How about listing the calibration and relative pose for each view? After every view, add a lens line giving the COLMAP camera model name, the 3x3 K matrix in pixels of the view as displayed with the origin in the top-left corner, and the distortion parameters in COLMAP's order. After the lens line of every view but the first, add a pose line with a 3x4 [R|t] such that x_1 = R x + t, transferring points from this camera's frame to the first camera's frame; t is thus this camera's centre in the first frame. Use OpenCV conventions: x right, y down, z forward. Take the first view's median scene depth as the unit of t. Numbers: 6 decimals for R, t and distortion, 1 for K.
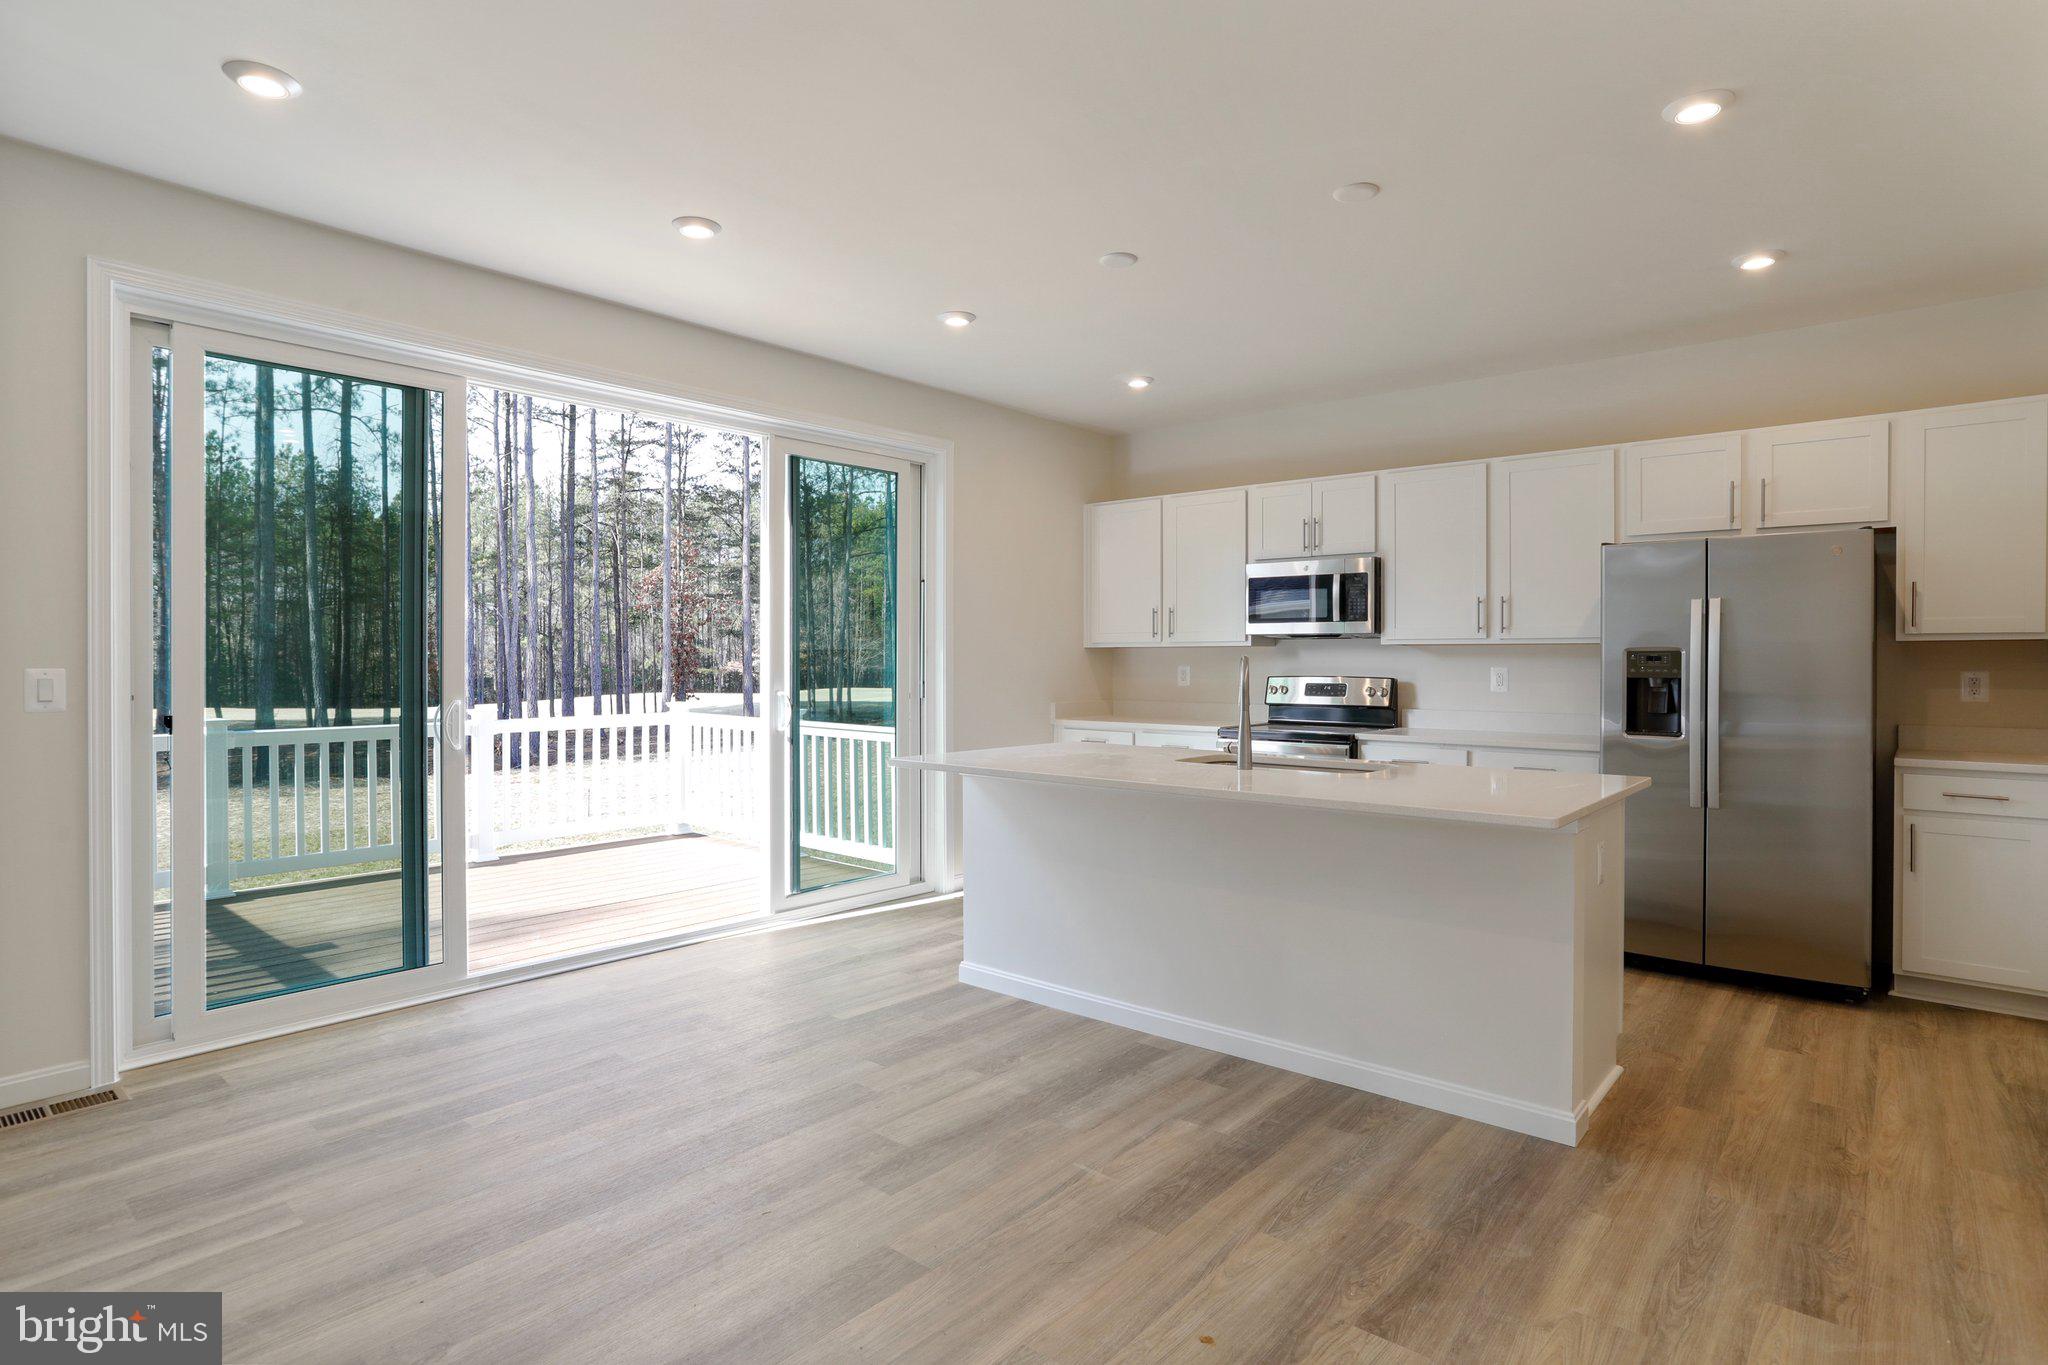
lens RADIAL K [[1063.0, 0, 1012.3], [0, 1063.0, 677.9], [0, 0, 1]] dist [-0.054727, 0.022174]
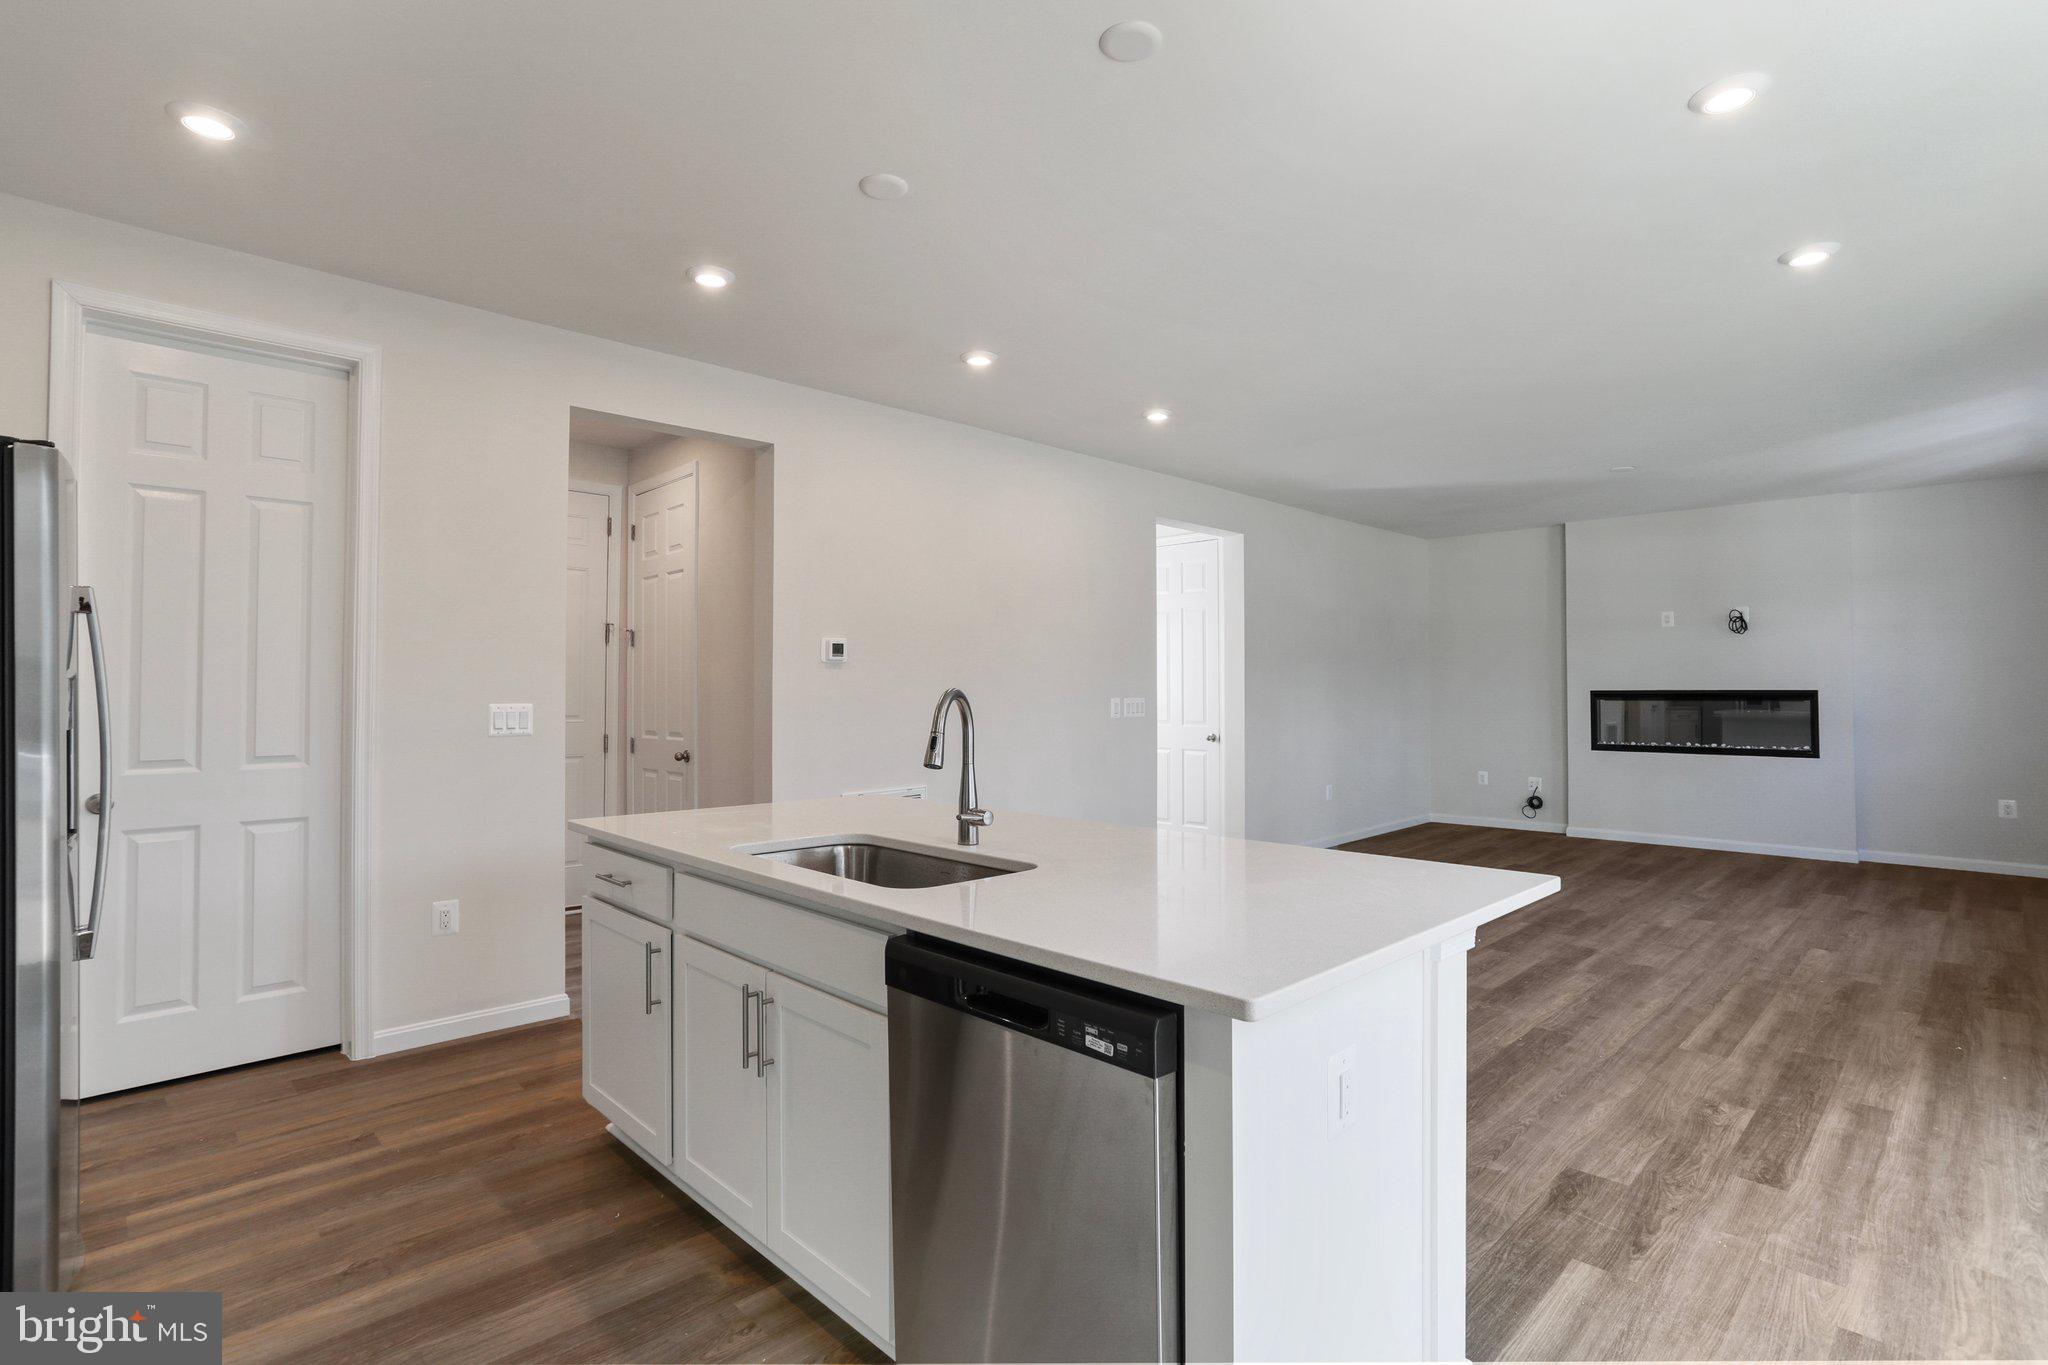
lens RADIAL K [[1001.6, 0, 1020.5], [0, 1001.6, 661.6], [0, 0, 1]] dist [-0.046168, 0.021026]
pose [[-0.996896, 0.002871, 0.078673, 0.135689], [0.001705, 0.999888, -0.014882, -0.028923], [-0.078706, -0.014702, -0.996789, 1.773172]]
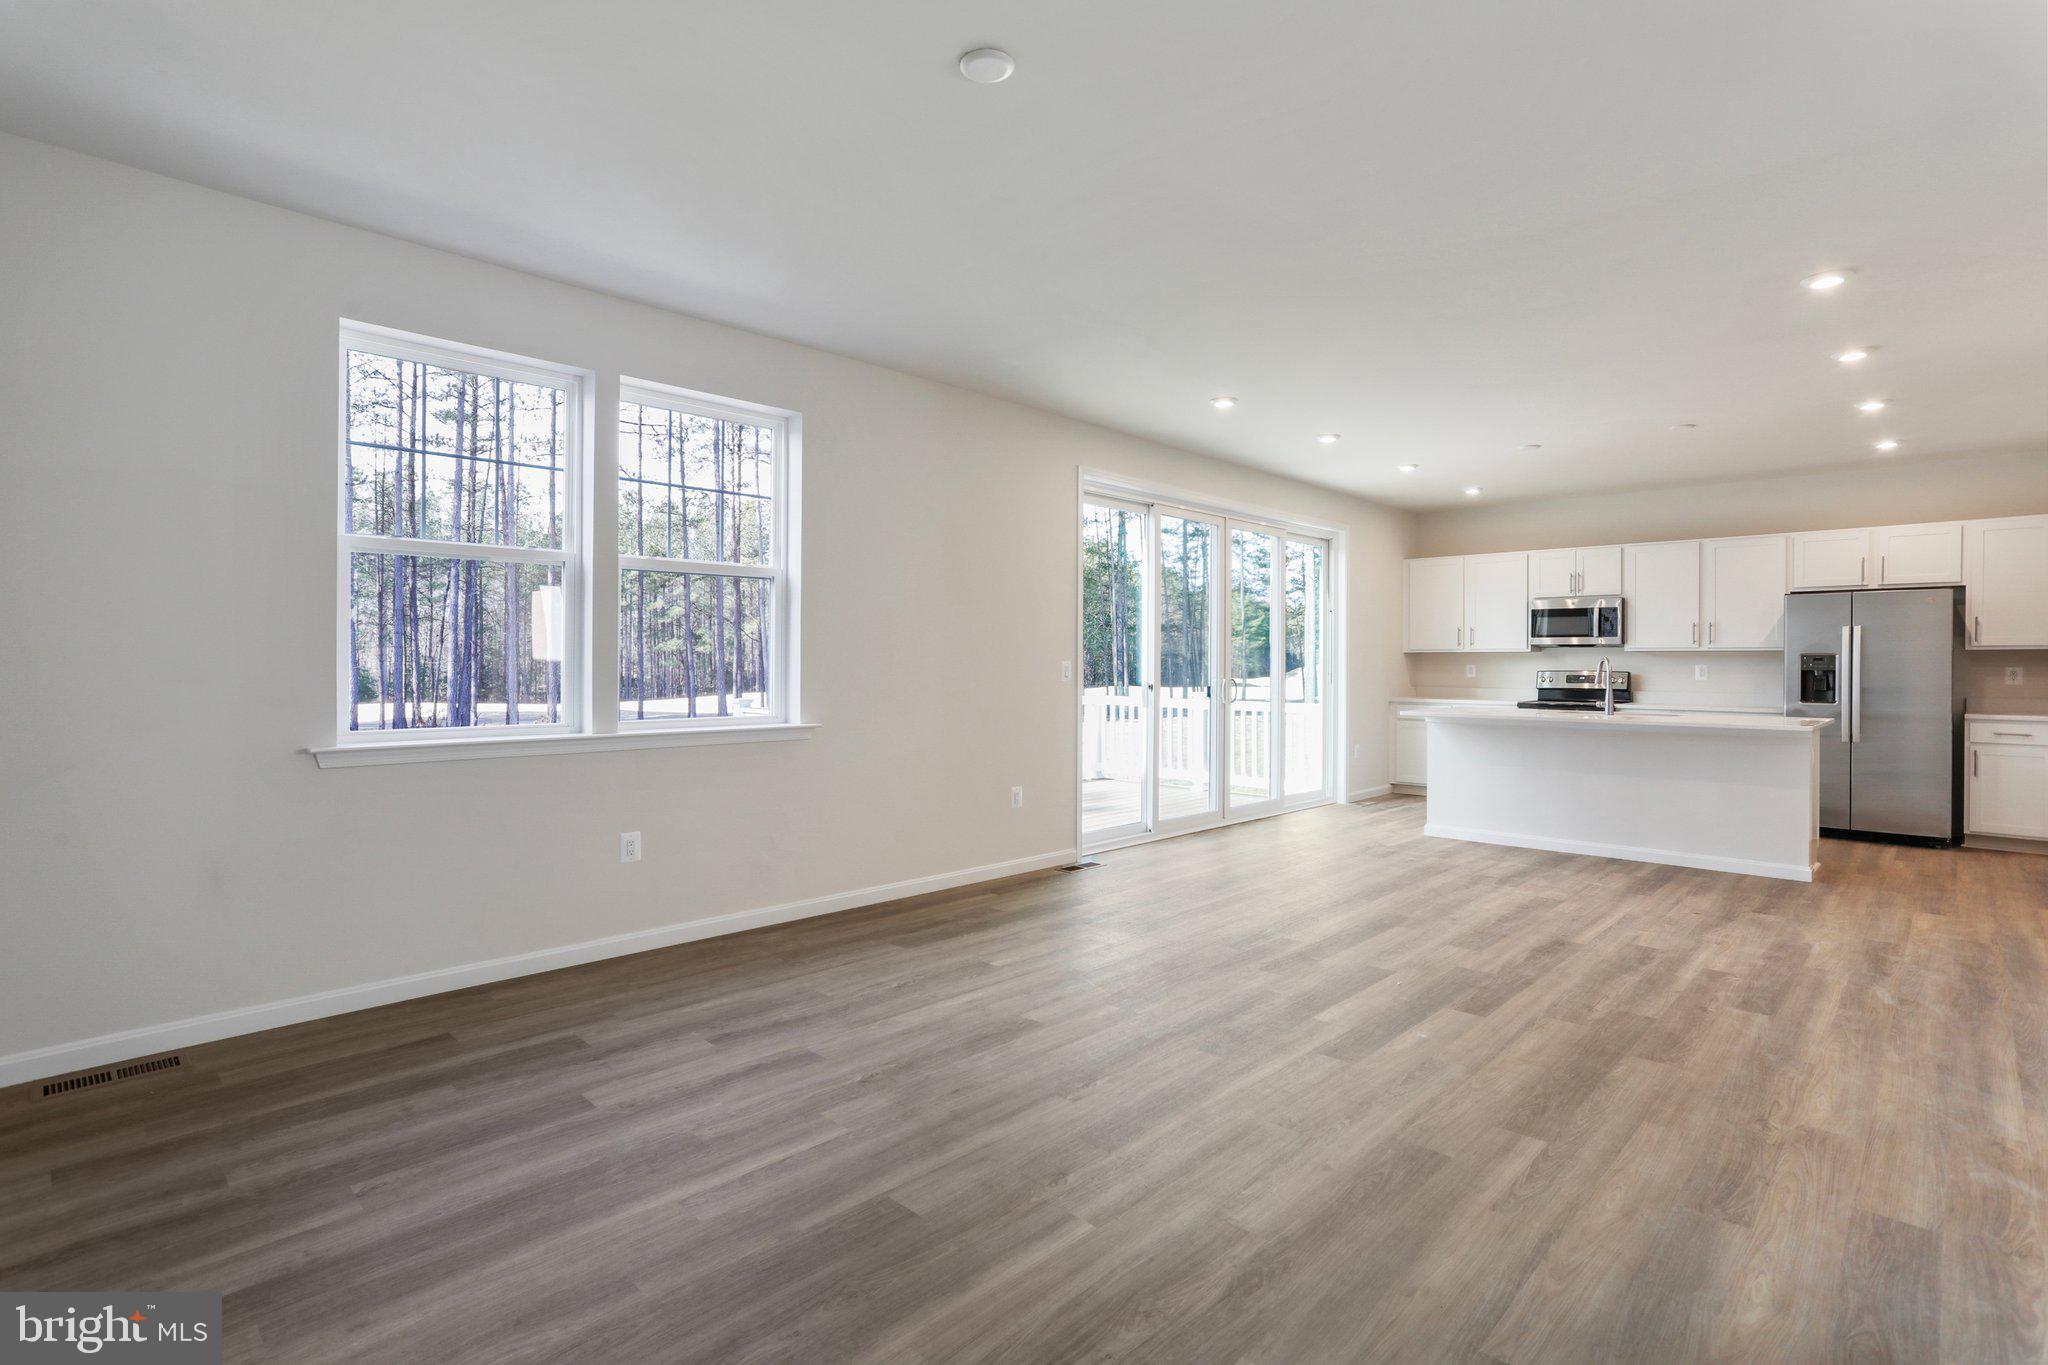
lens RADIAL K [[1001.6, 0, 1007.0], [0, 1001.6, 667.7], [0, 0, 1]] dist [-0.046168, 0.021026]
pose [[0.997872, 0.002187, -0.065162, -0.805112], [-0.002954, 0.999928, -0.011672, 0.024060], [0.065132, 0.011839, 0.997806, -0.927606]]
